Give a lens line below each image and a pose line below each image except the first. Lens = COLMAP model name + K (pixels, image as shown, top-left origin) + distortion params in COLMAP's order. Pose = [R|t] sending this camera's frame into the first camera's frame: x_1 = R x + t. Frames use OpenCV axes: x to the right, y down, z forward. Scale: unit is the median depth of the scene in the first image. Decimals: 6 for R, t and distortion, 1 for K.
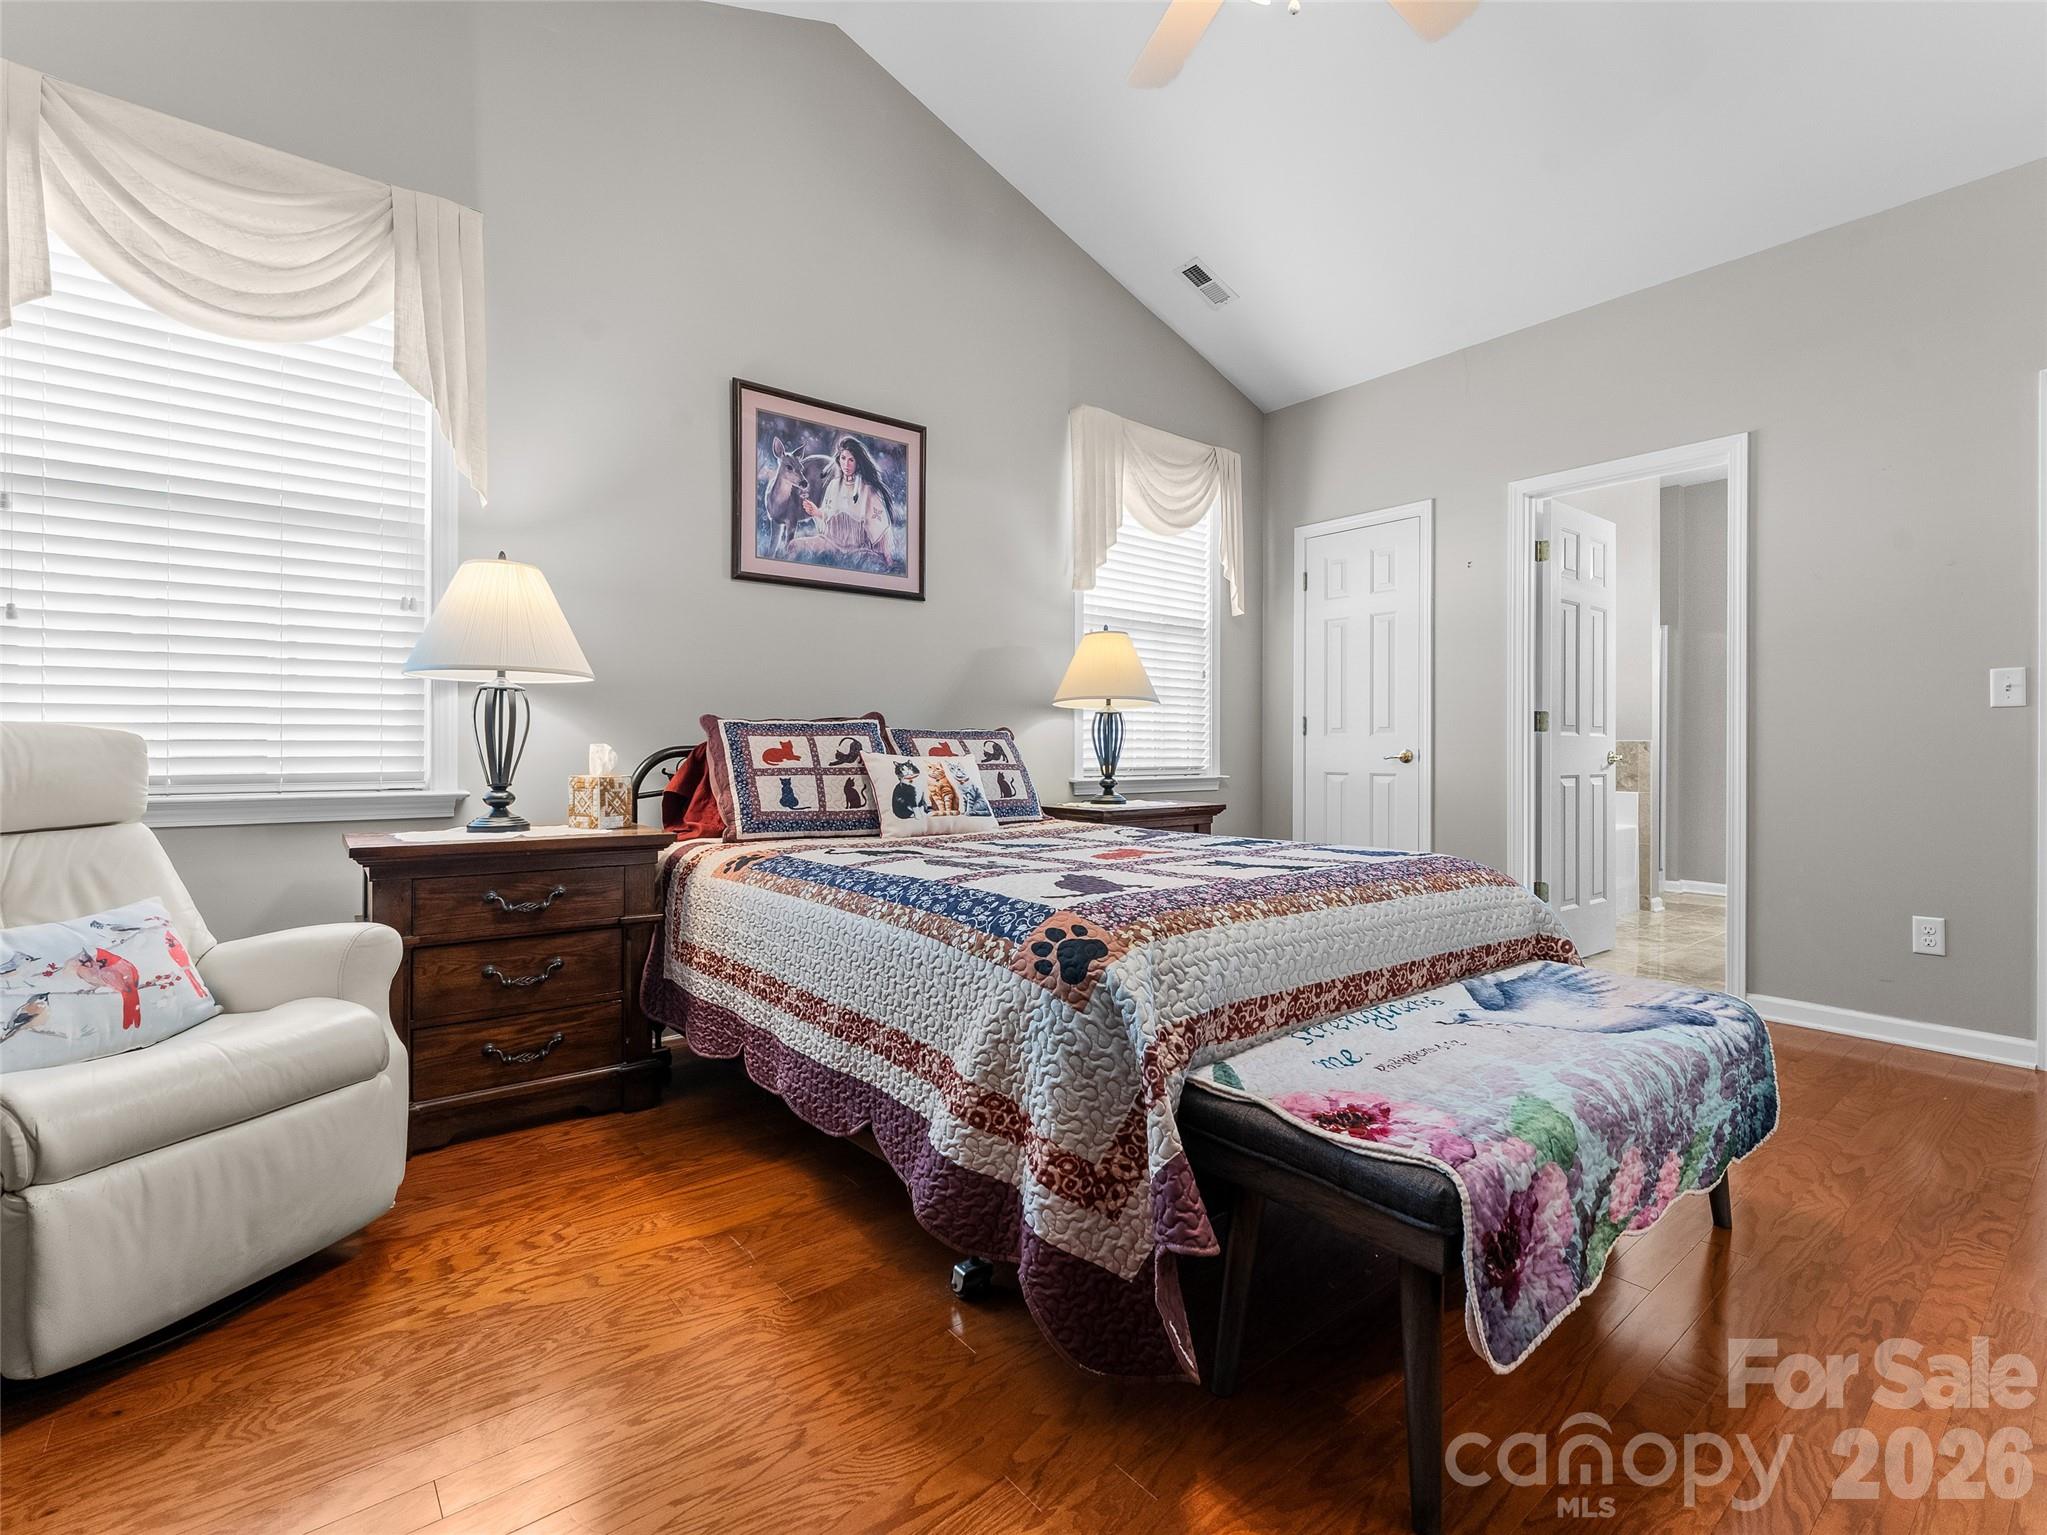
lens RADIAL K [[940.9, 0, 1024.3], [0, 940.9, 746.0], [0, 0, 1]] dist [-0.002903, -0.000343]
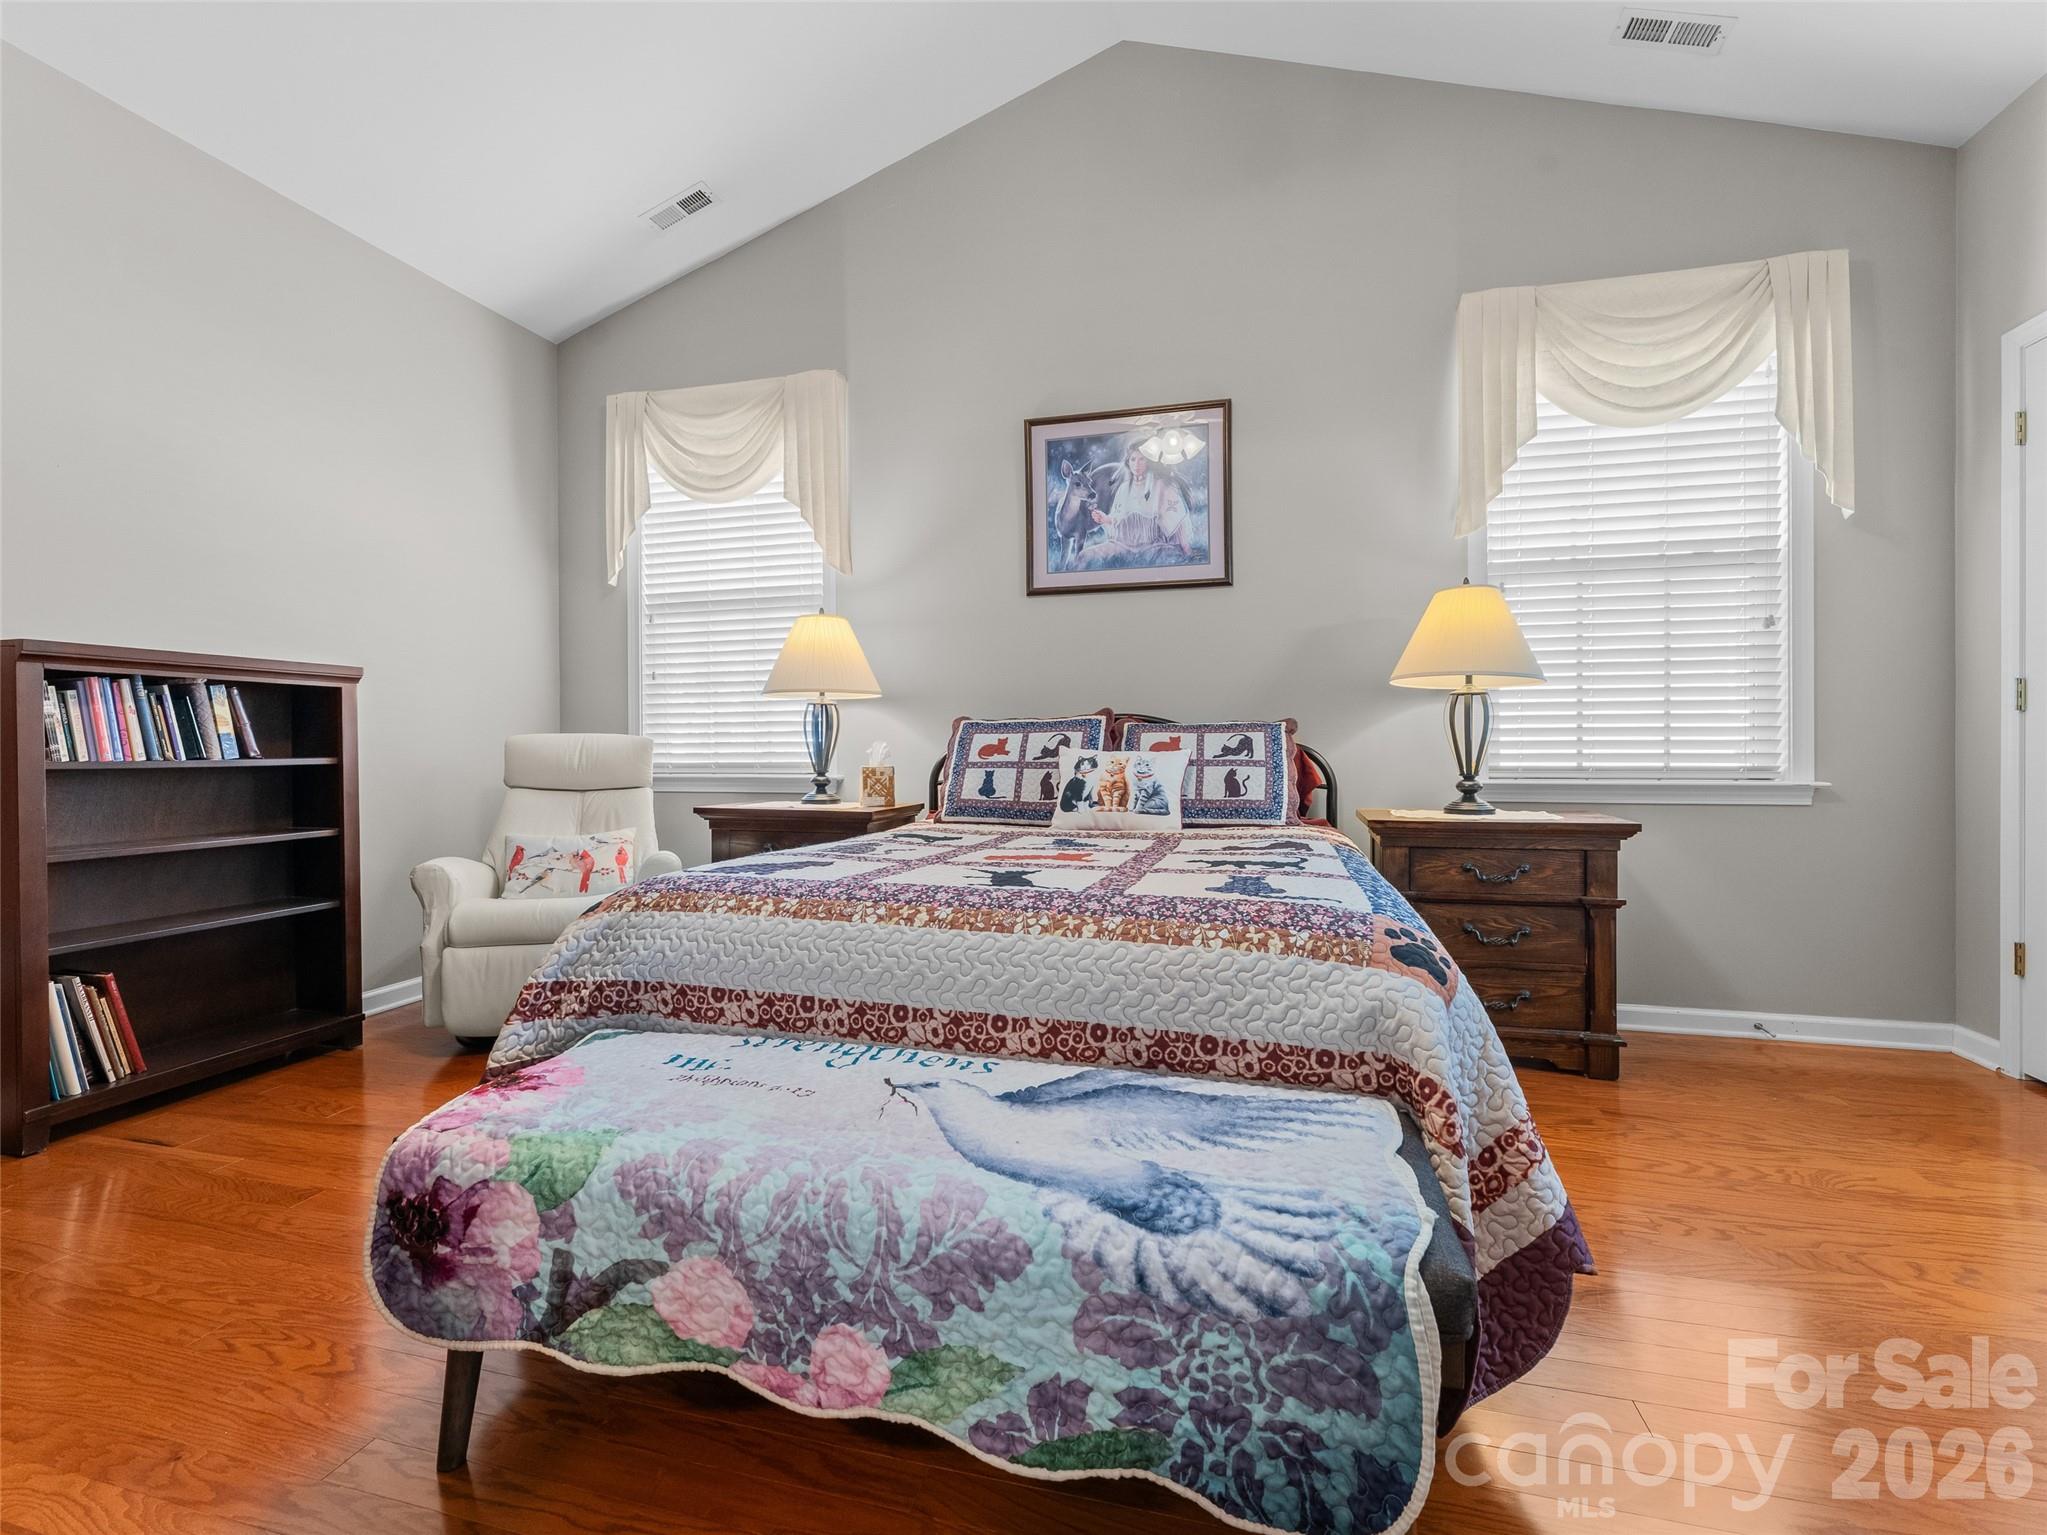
lens RADIAL K [[940.9, 0, 1024.3], [0, 940.9, 746.0], [0, 0, 1]] dist [-0.002903, -0.000343]
pose [[0.581231, -0.005556, -0.813720, 0.614801], [0.009249, 0.999957, -0.000221, 0.004590], [0.813686, -0.007398, 0.581258, 0.330555]]
